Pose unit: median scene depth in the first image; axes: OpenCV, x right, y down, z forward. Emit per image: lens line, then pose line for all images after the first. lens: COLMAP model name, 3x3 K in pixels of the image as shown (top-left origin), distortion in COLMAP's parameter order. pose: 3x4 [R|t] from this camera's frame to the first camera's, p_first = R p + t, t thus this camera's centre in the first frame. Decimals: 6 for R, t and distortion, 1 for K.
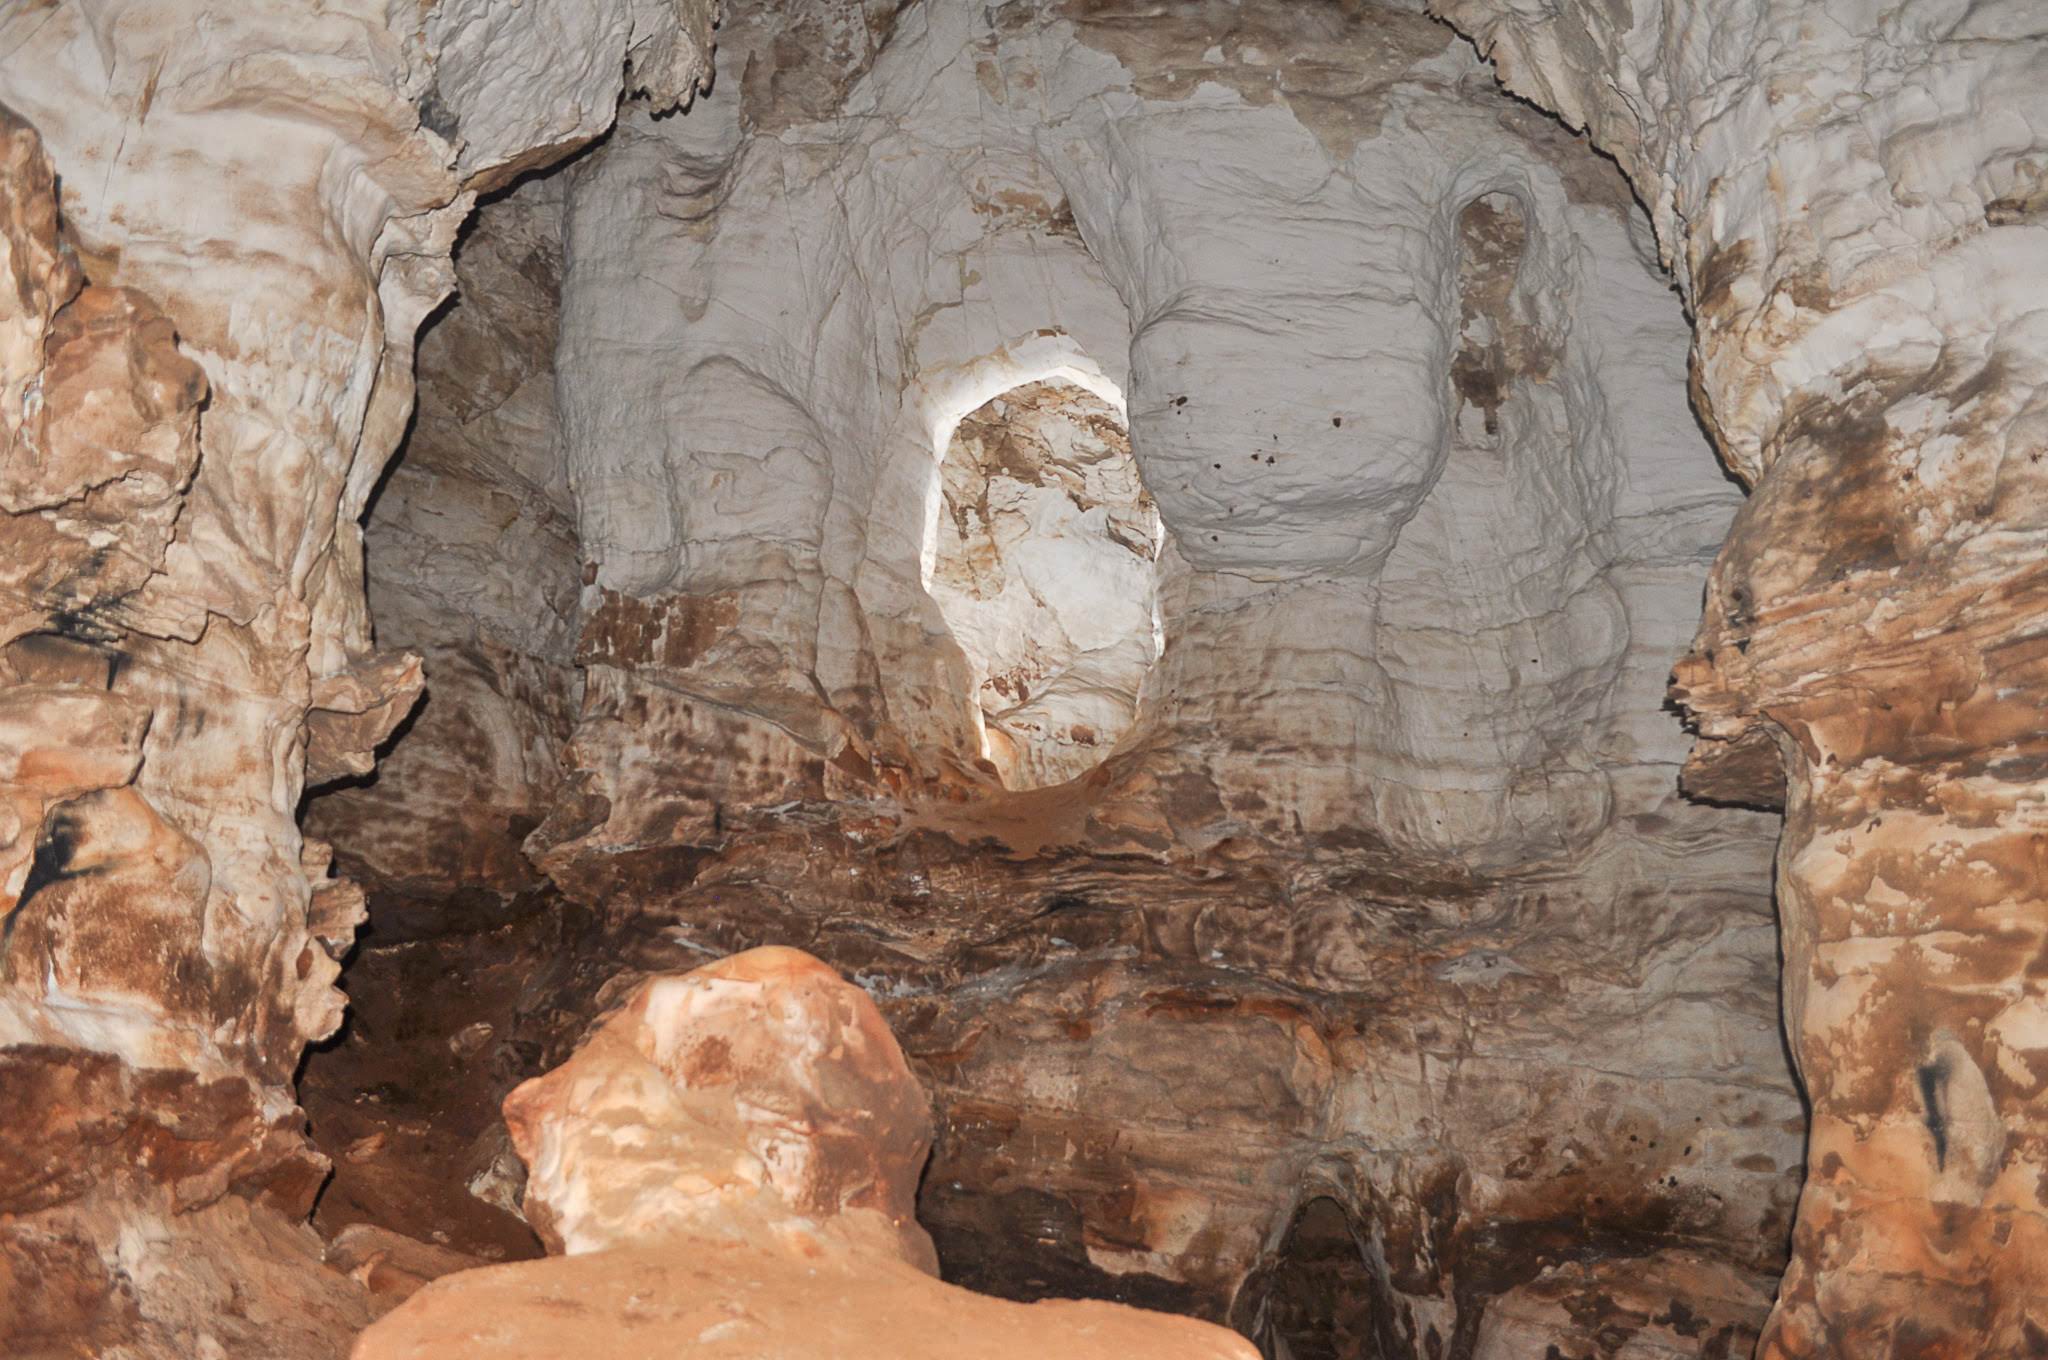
lens RADIAL K [[1513.1, 0, 1153.8], [0, 1513.1, 793.4], [0, 0, 1]] dist [-0.067259, 0.001514]
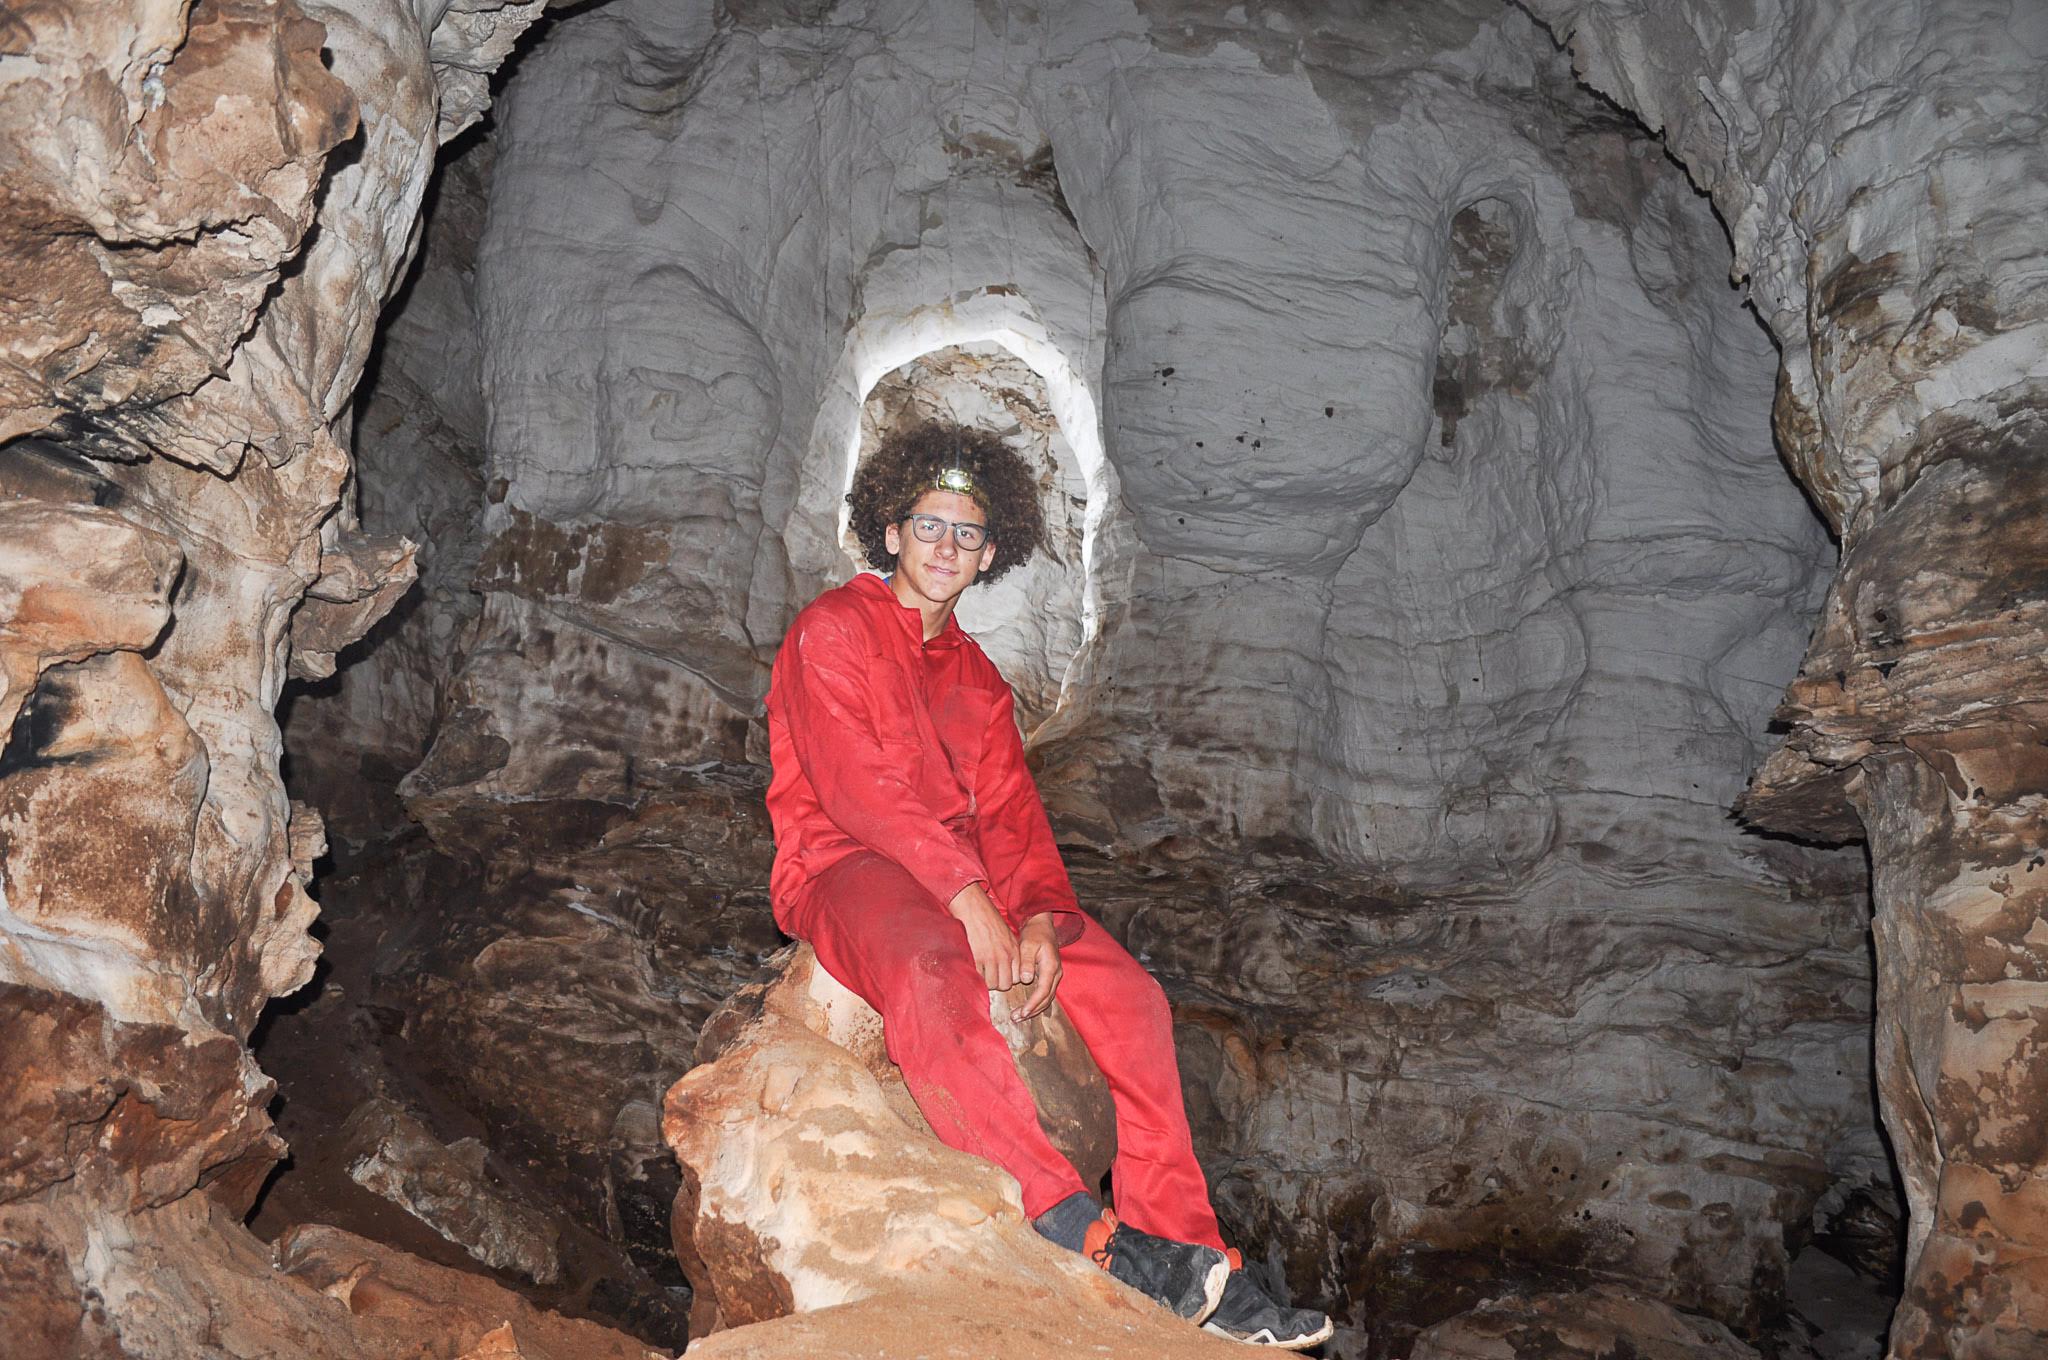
lens RADIAL K [[1513.1, 0, 1153.8], [0, 1513.1, 793.4], [0, 0, 1]] dist [-0.067259, 0.001514]
pose [[0.987350, 0.076126, 0.139084, -0.102883], [-0.075585, 0.997097, -0.009177, 0.013200], [-0.139379, -0.001452, 0.990238, 0.063548]]
